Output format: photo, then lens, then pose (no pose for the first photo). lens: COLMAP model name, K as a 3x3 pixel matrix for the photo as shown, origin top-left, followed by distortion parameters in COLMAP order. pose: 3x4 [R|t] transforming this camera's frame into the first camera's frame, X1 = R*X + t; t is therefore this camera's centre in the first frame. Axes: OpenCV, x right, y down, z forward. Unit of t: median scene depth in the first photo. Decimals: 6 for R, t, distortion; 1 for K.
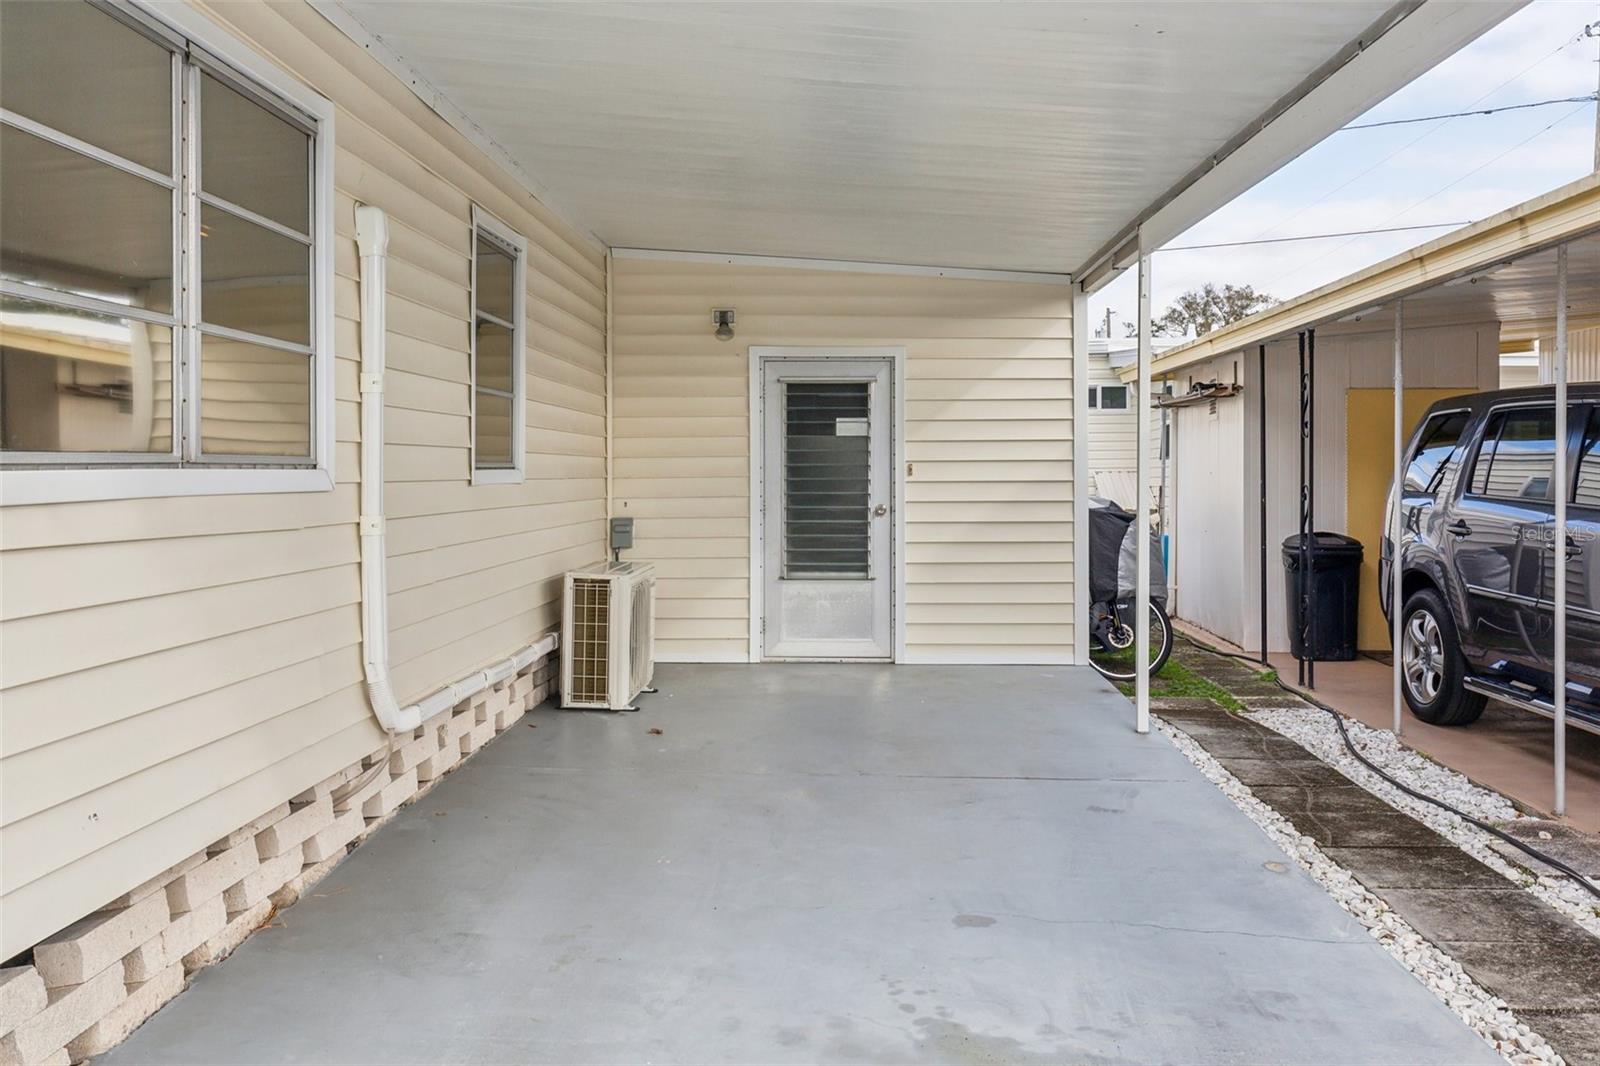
lens RADIAL K [[1414.0, 0, 799.8], [0, 1414.0, 473.5], [0, 0, 1]] dist [0.047313, -0.001258]
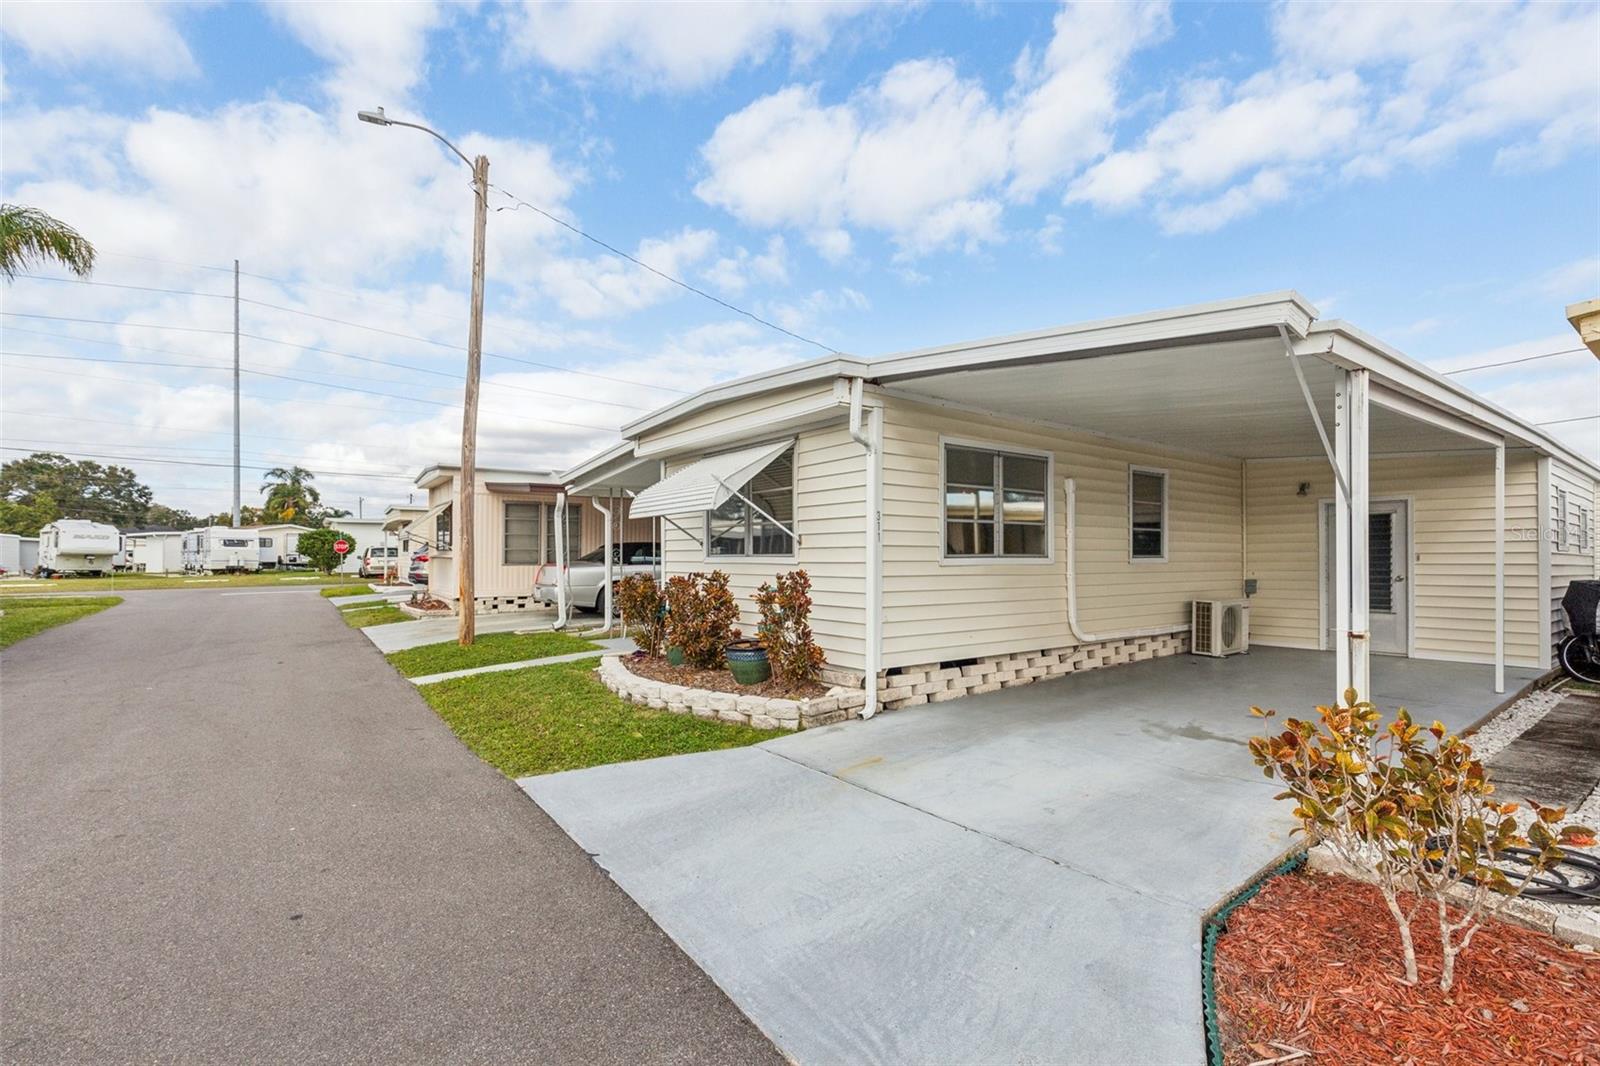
lens RADIAL K [[746.3, 0, 800.0], [0, 746.3, 533.0], [0, 0, 1]] dist [-0.000324, 0.000292]
pose [[0.638856, -0.025525, -0.768902, 0.328712], [-0.001982, 0.999392, -0.034822, 0.000599], [0.769323, 0.023770, 0.638417, -0.304172]]
